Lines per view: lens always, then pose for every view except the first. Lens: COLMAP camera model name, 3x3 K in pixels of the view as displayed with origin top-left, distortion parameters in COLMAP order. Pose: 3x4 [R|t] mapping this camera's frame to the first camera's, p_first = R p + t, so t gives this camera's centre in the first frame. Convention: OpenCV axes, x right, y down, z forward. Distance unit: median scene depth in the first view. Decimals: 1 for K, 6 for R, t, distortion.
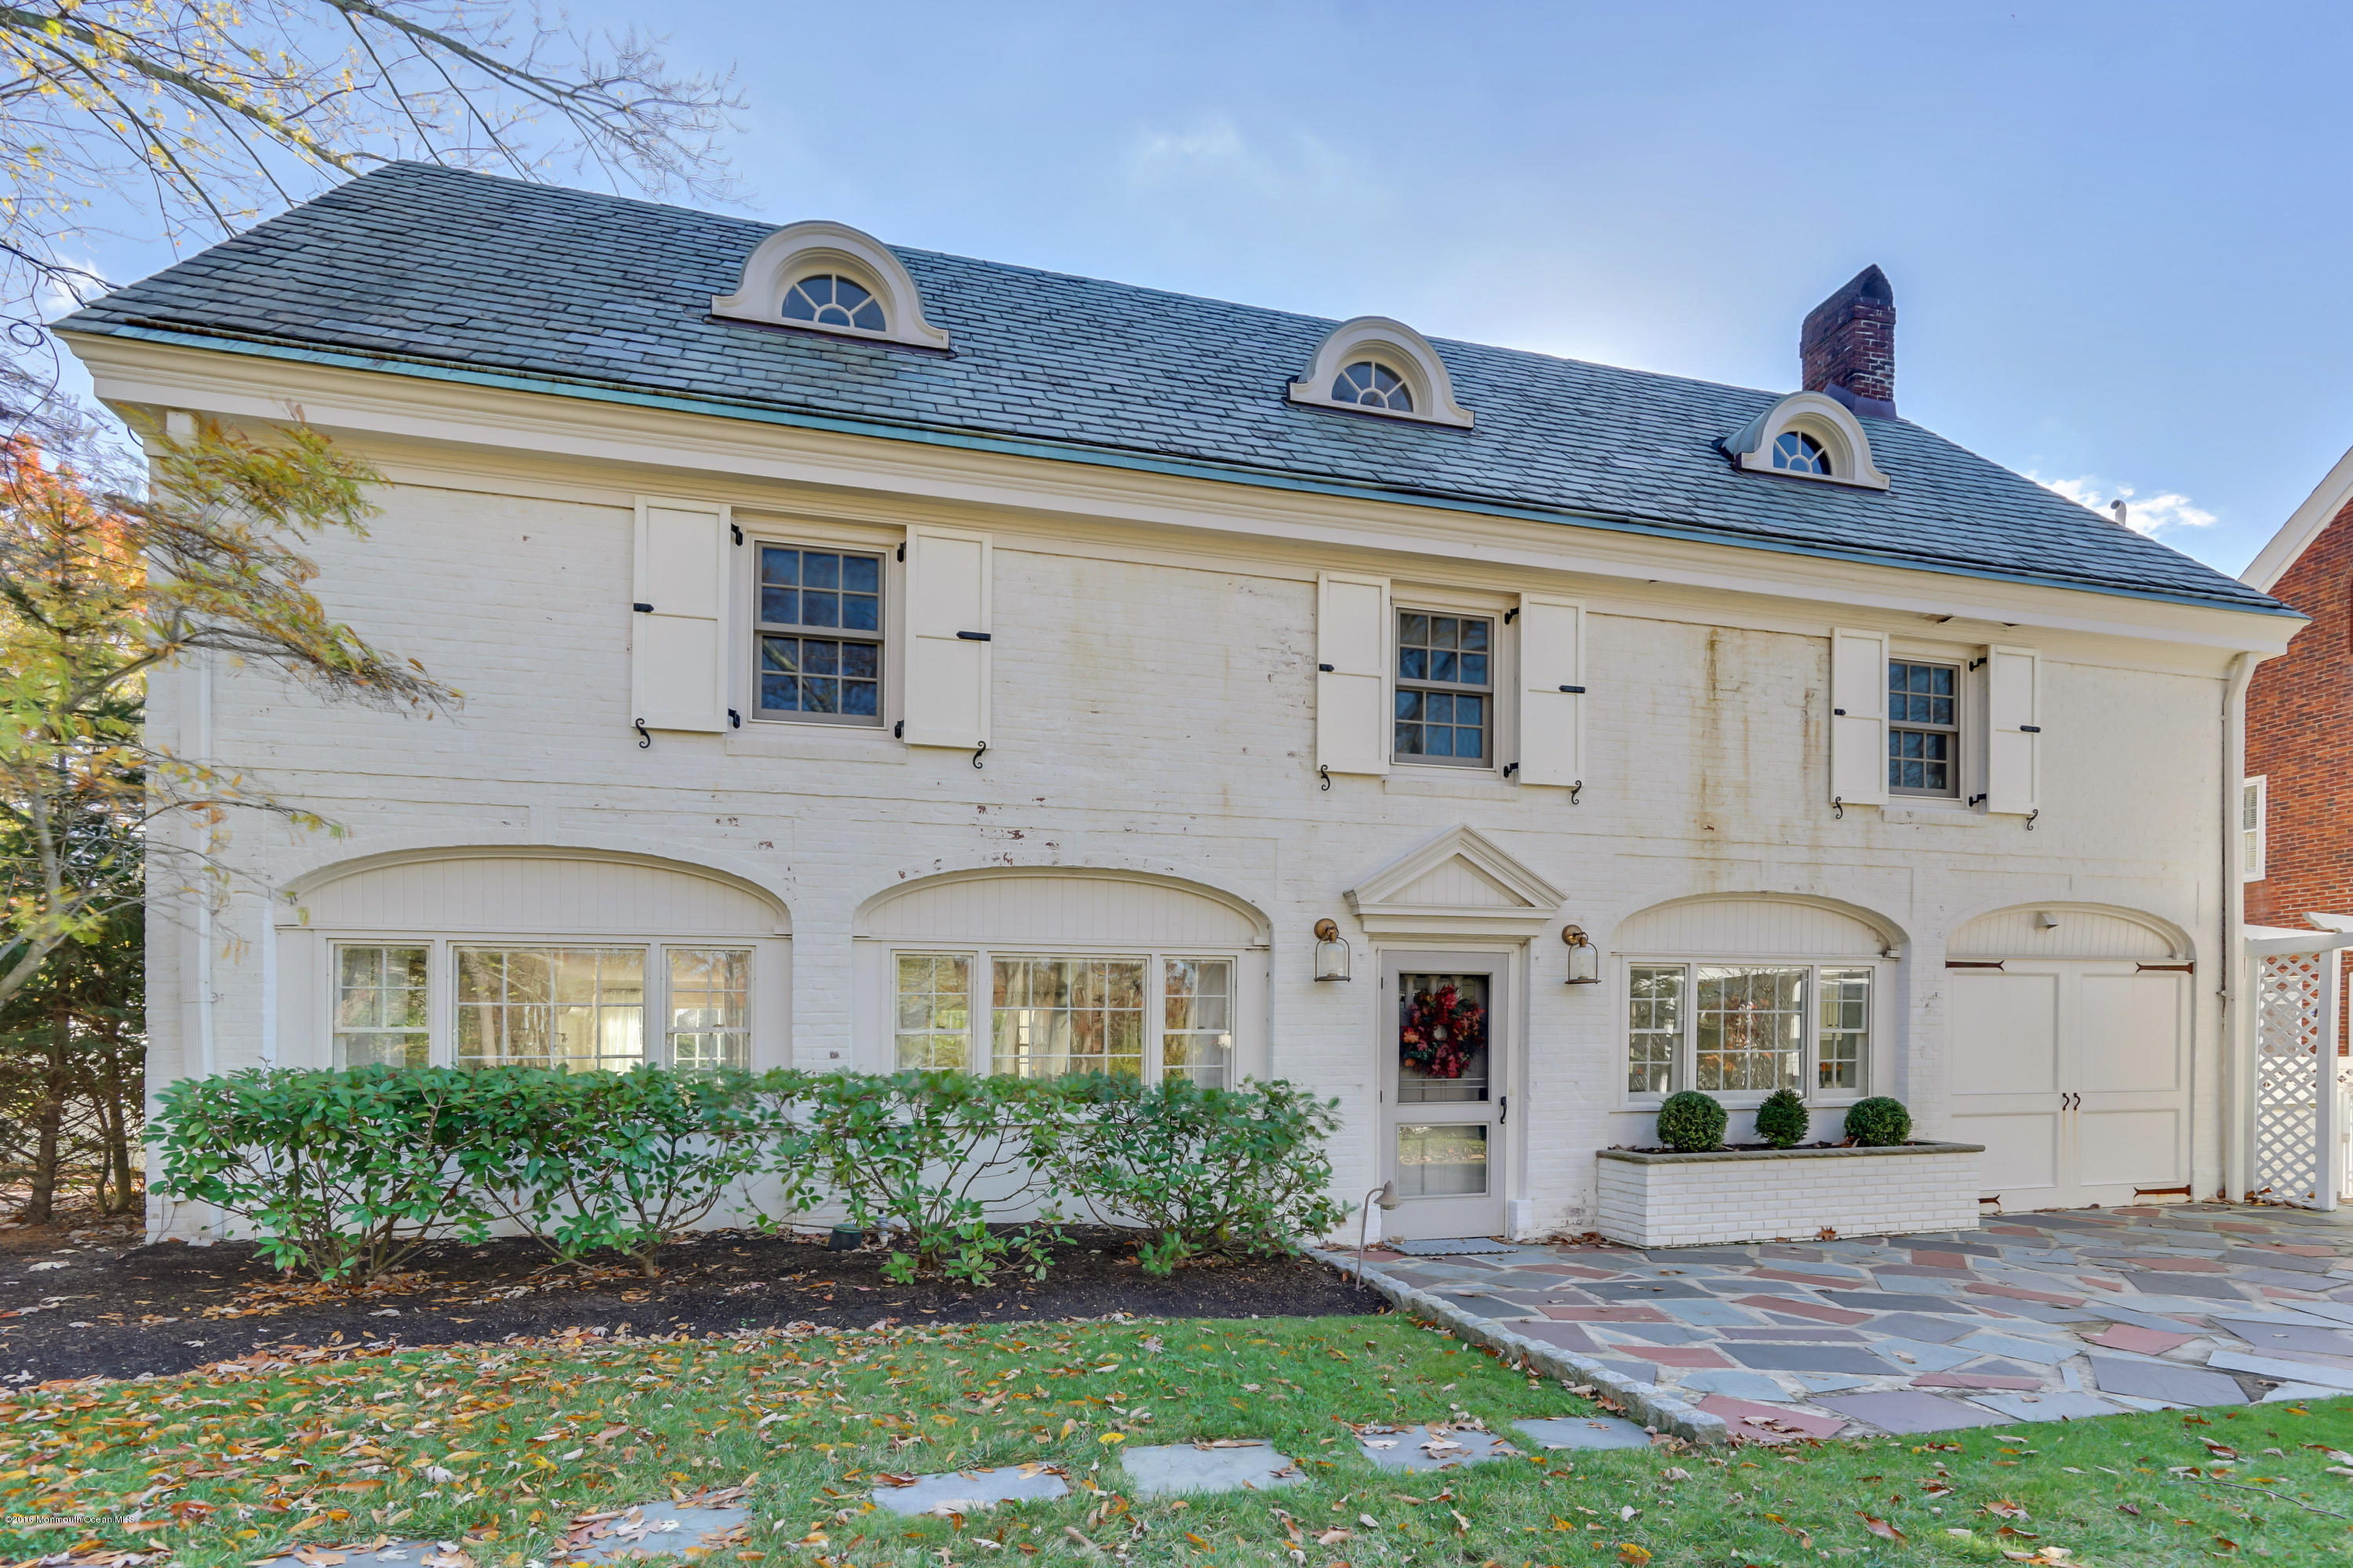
lens RADIAL K [[1029.9, 0, 1298.4], [0, 1029.9, 1048.1], [0, 0, 1]] dist [-0.002536, 0.000229]
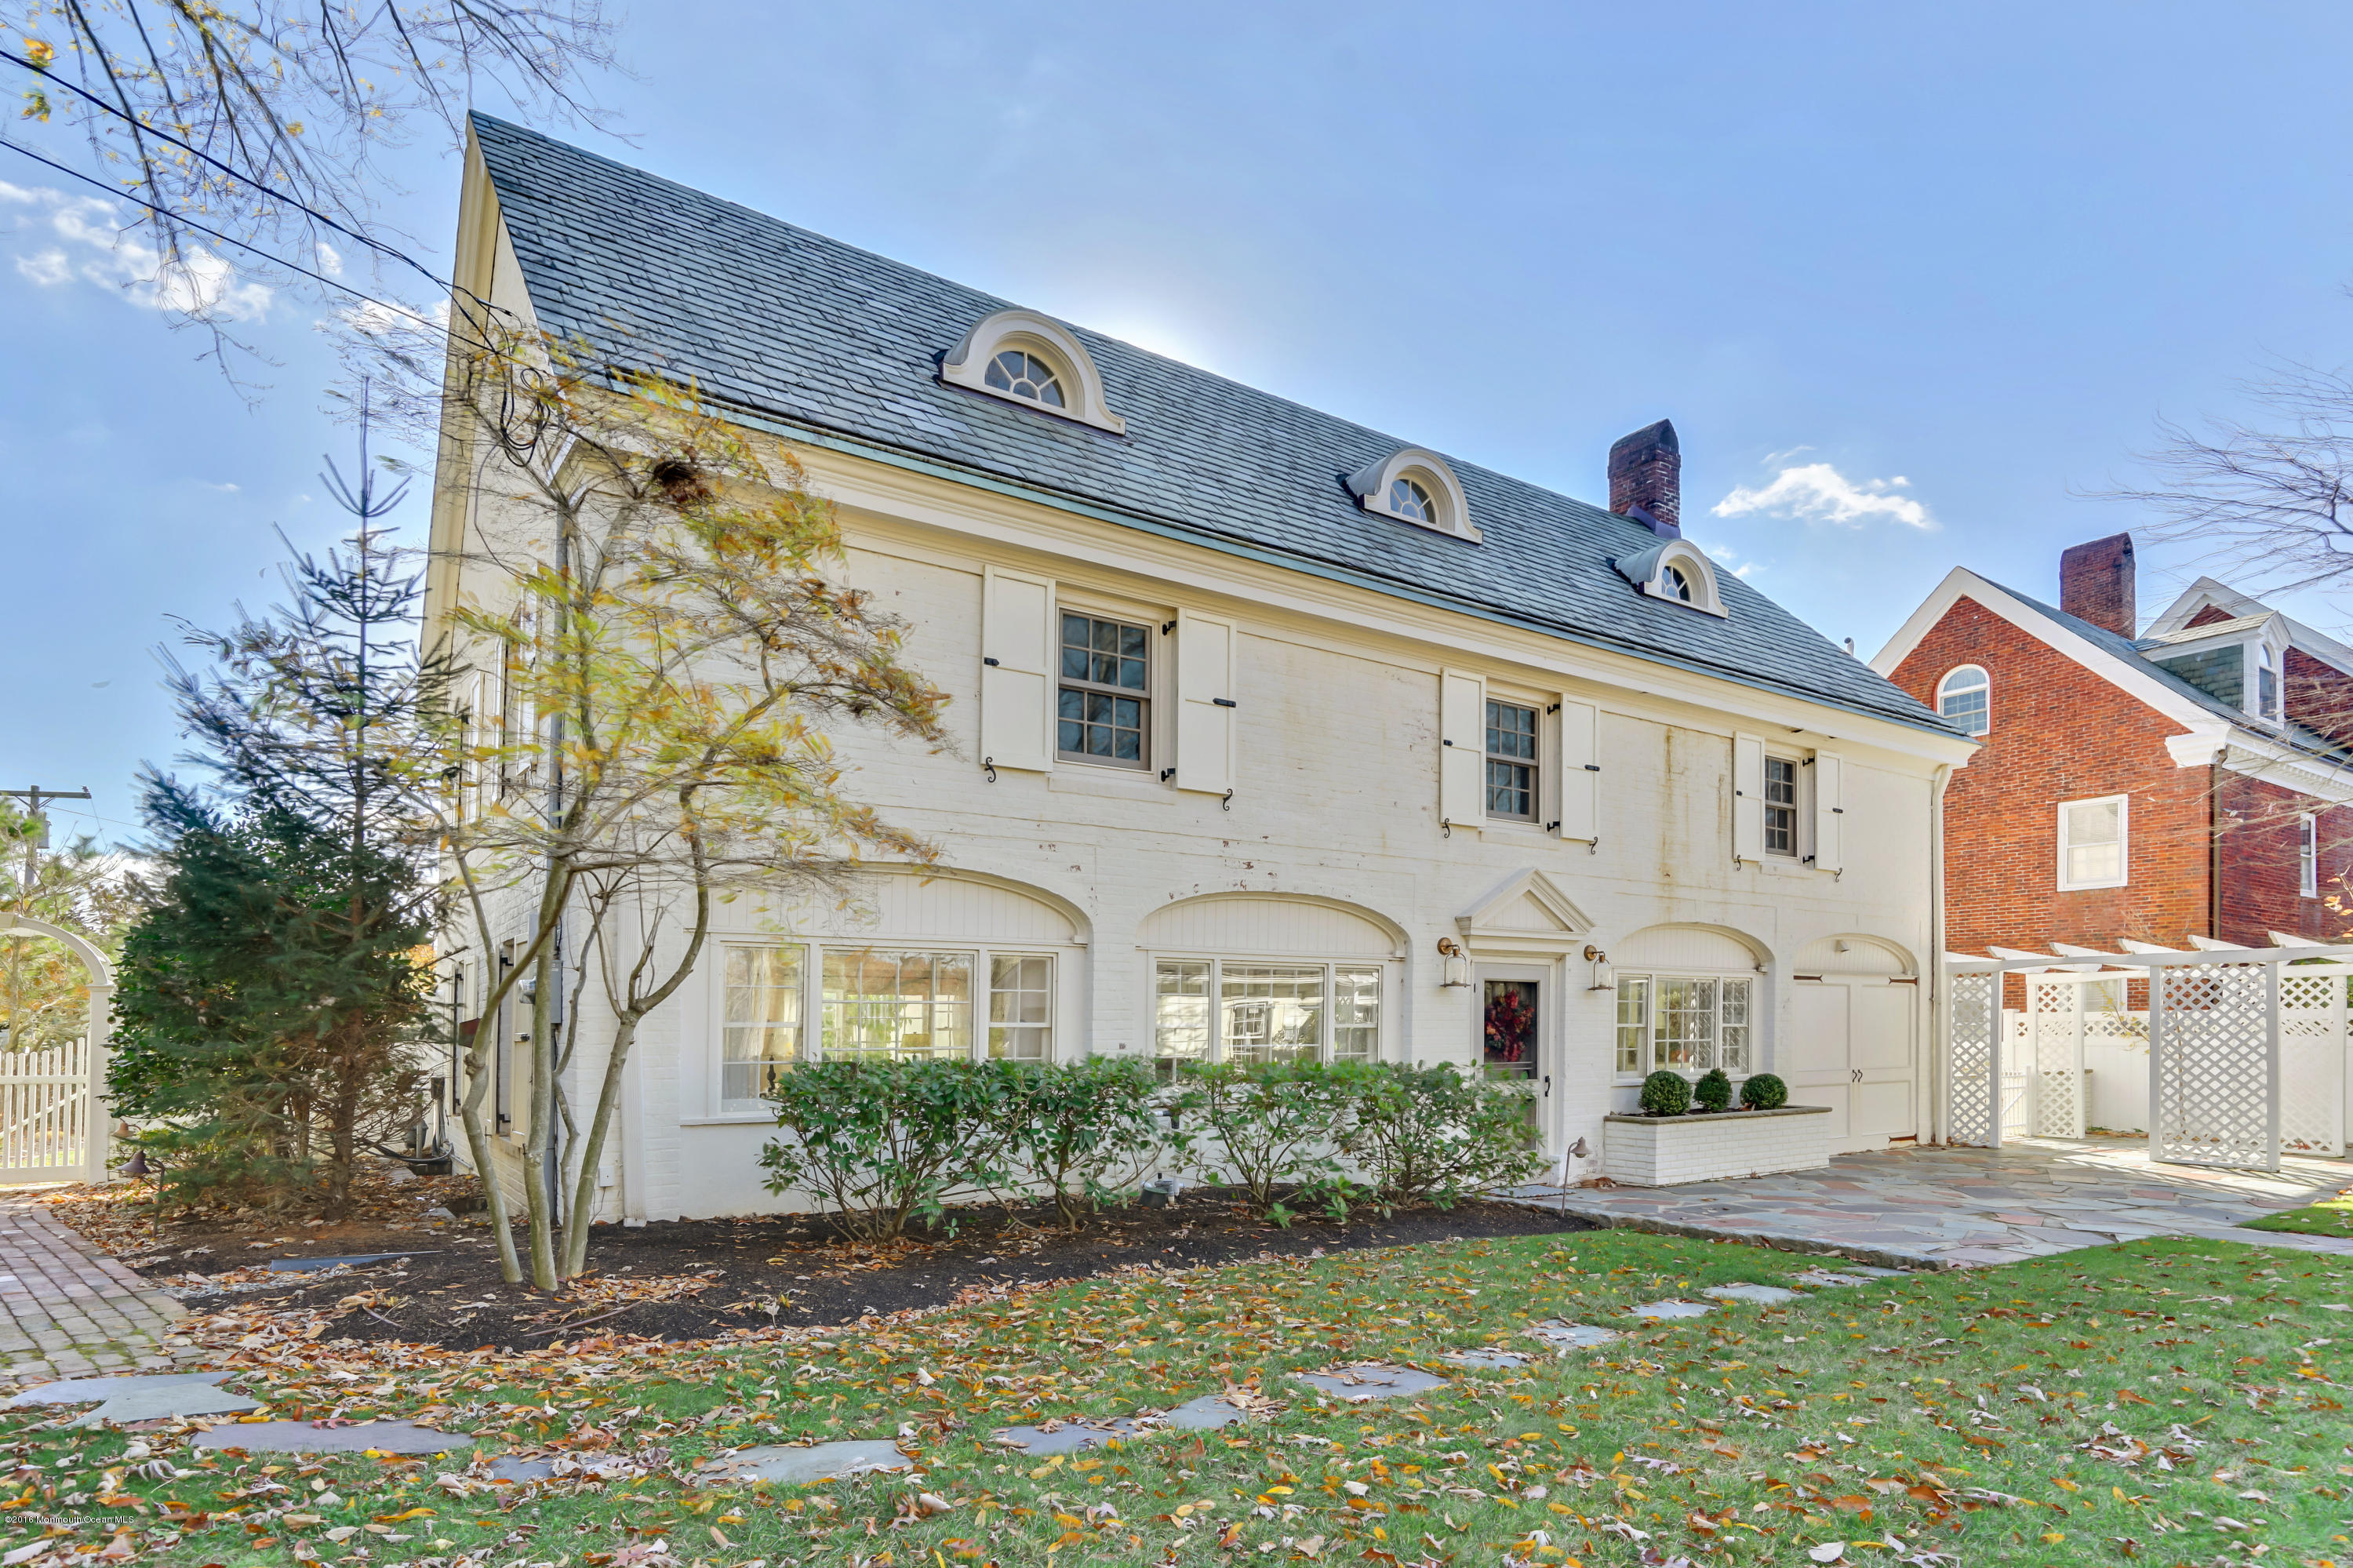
lens RADIAL K [[1094.9, 0, 1186.3], [0, 1094.9, 1010.9], [0, 0, 1]] dist [-0.000977, 0.000134]
pose [[0.958782, 0.007779, 0.284037, -0.622609], [-0.004493, 0.999915, -0.012217, -0.015620], [-0.284108, 0.010437, 0.958735, -0.196722]]
